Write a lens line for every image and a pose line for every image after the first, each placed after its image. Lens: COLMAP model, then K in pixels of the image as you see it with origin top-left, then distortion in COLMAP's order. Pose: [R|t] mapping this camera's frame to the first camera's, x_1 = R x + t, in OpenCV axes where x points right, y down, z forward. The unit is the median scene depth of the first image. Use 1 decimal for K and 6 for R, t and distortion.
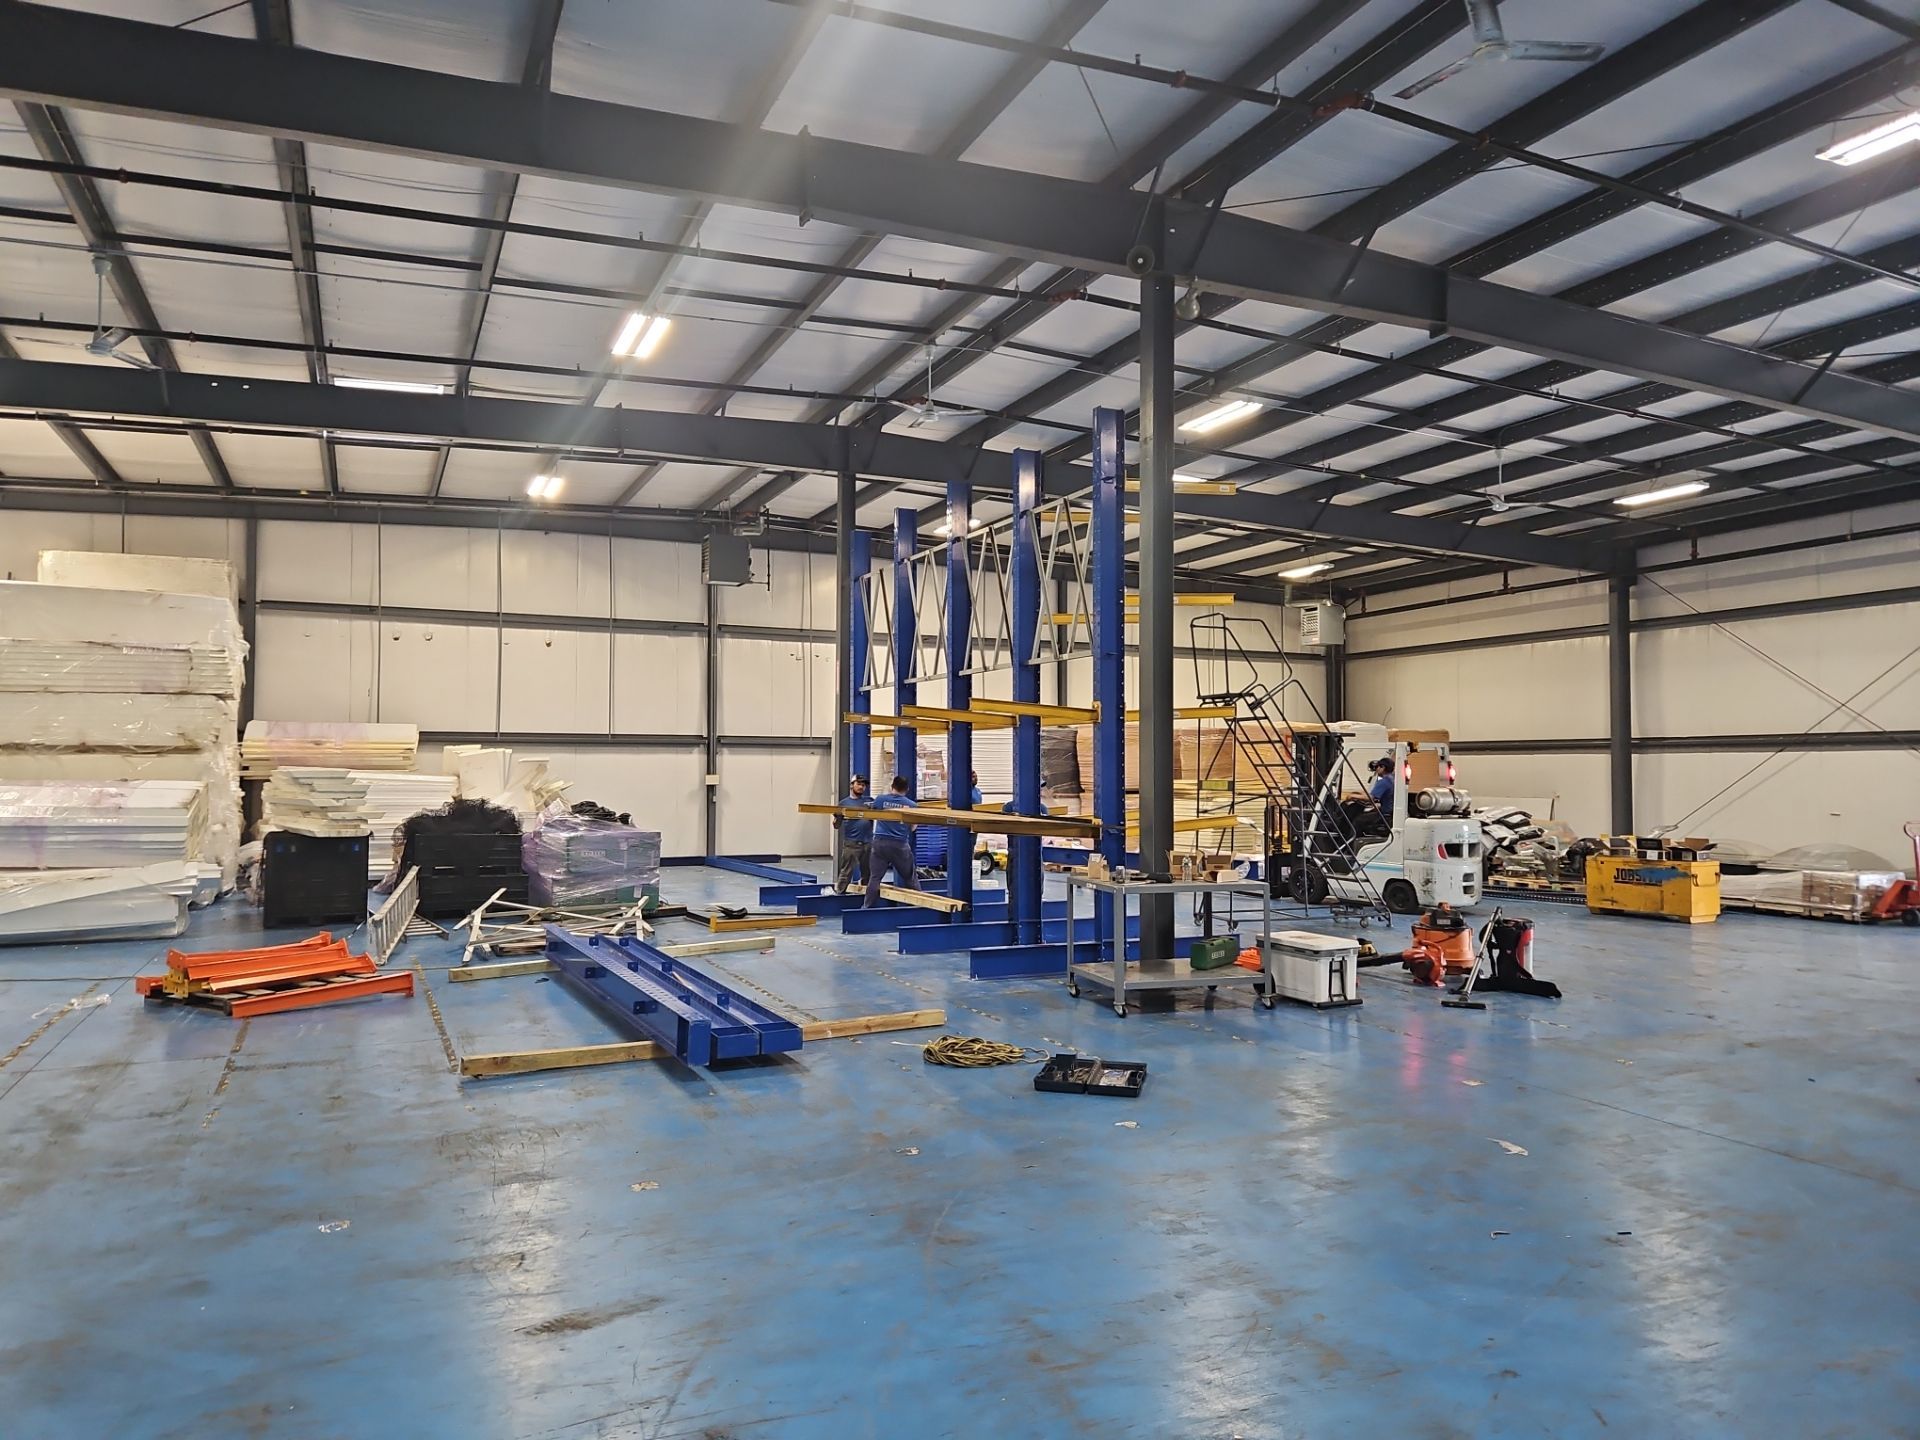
lens RADIAL K [[1287.8, 0, 960.0], [0, 1287.8, 720.0], [0, 0, 1]] dist [0.058607, -0.076167]
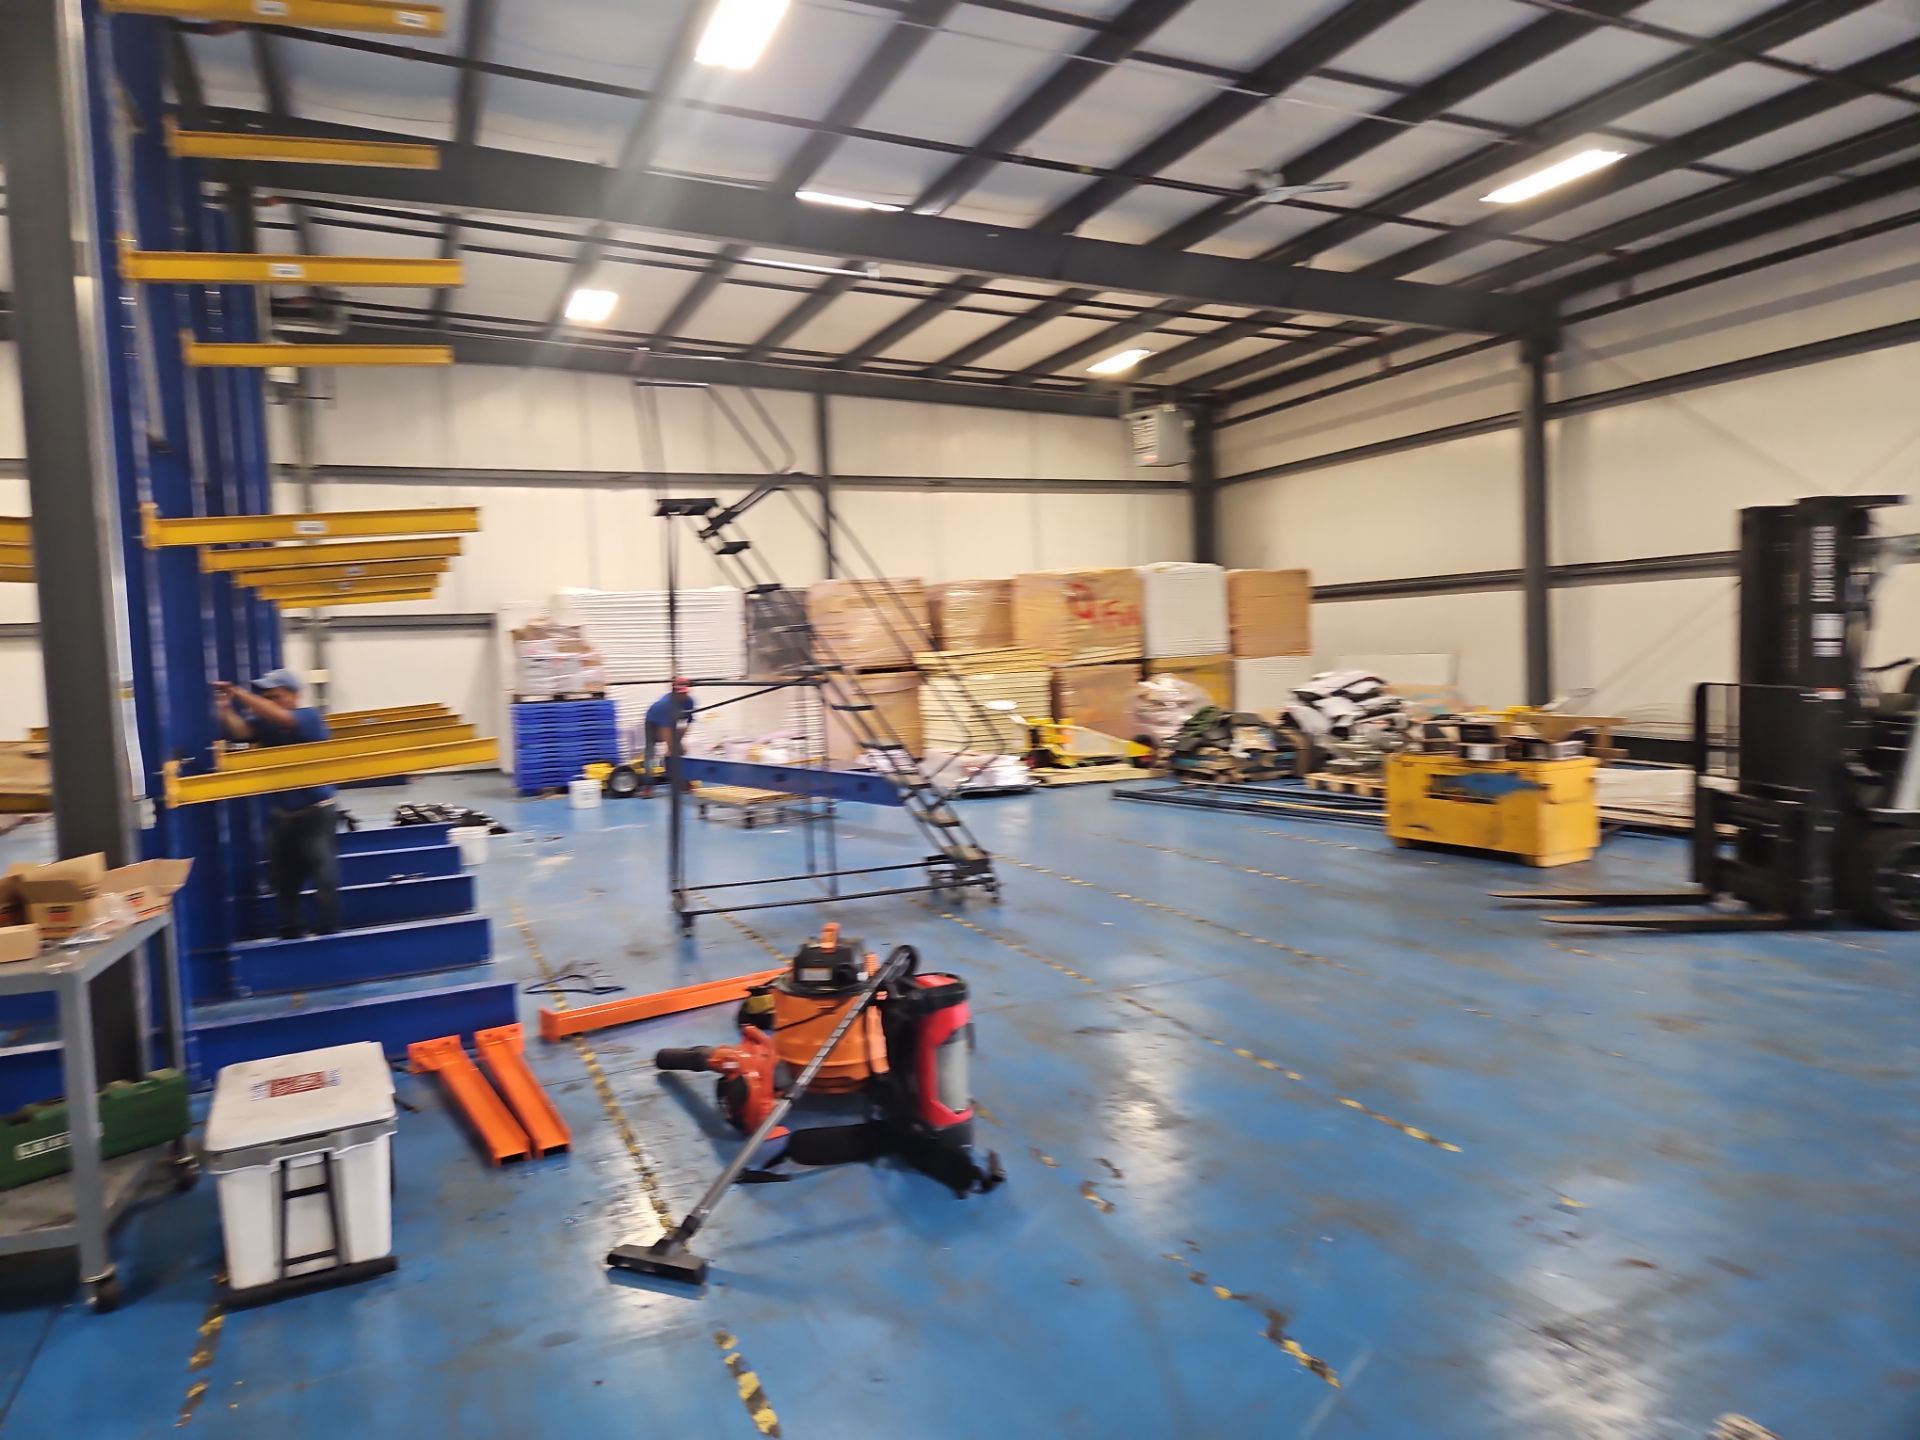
lens RADIAL K [[1274.1, 0, 932.5], [0, 1274.1, 734.5], [0, 0, 1]] dist [0.069074, -0.066574]
pose [[0.998654, -0.039564, -0.033542, 0.220366], [0.042982, 0.993199, 0.108204, 0.015712], [0.029033, -0.109500, 0.993563, 0.299675]]
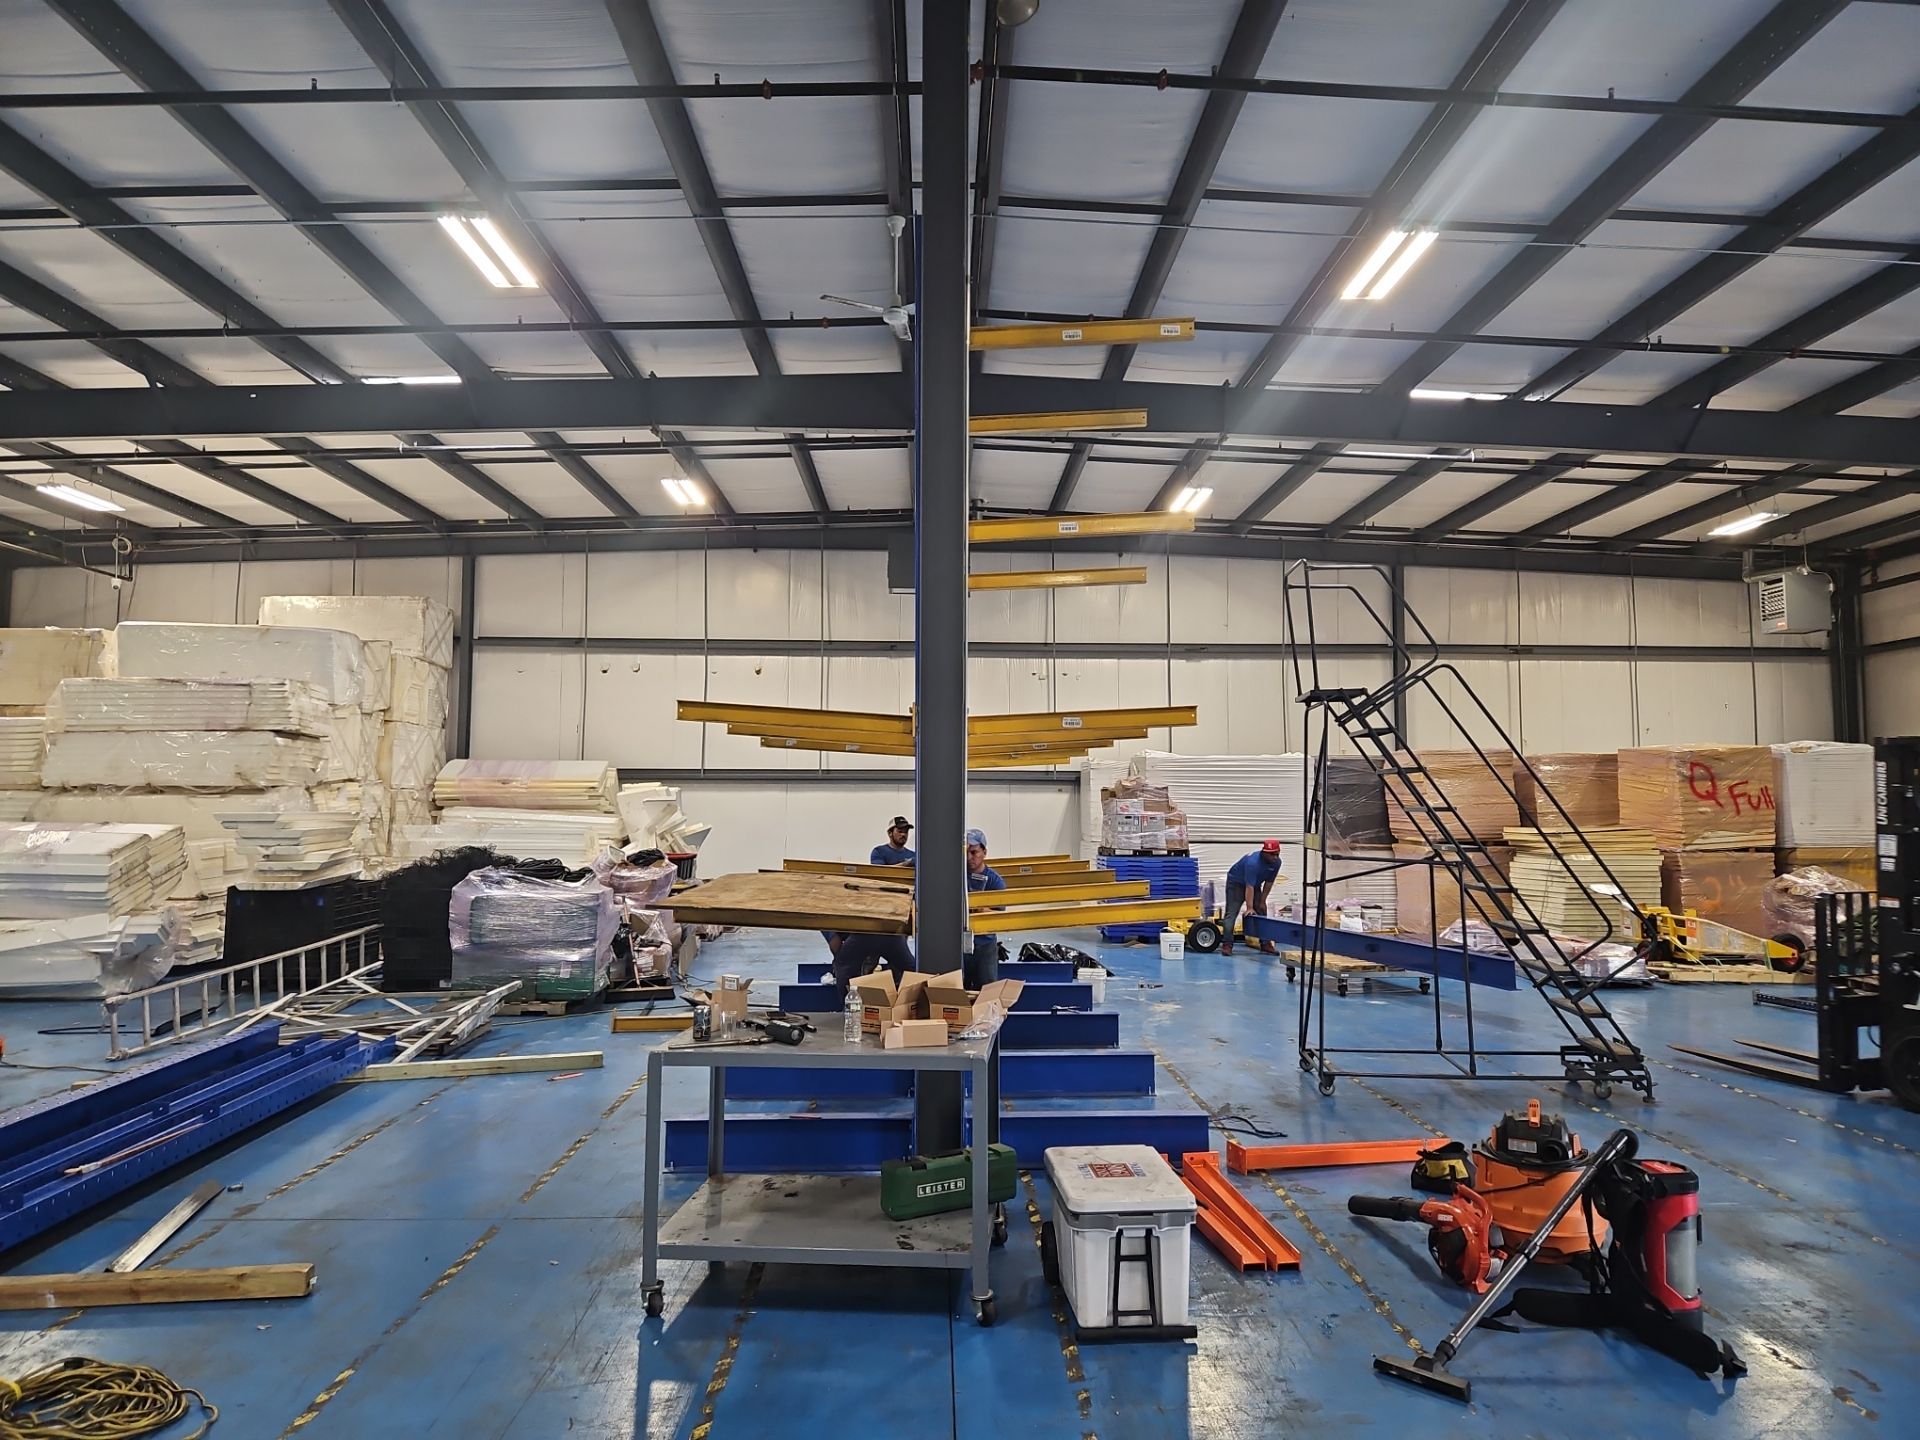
lens RADIAL K [[1289.1, 0, 969.8], [0, 1289.1, 720.2], [0, 0, 1]] dist [0.065853, -0.050640]
pose [[0.922954, -0.023615, -0.384186, 0.192063], [0.012862, 0.999451, -0.030536, 0.006123], [0.384696, 0.023242, 0.922751, 0.245496]]
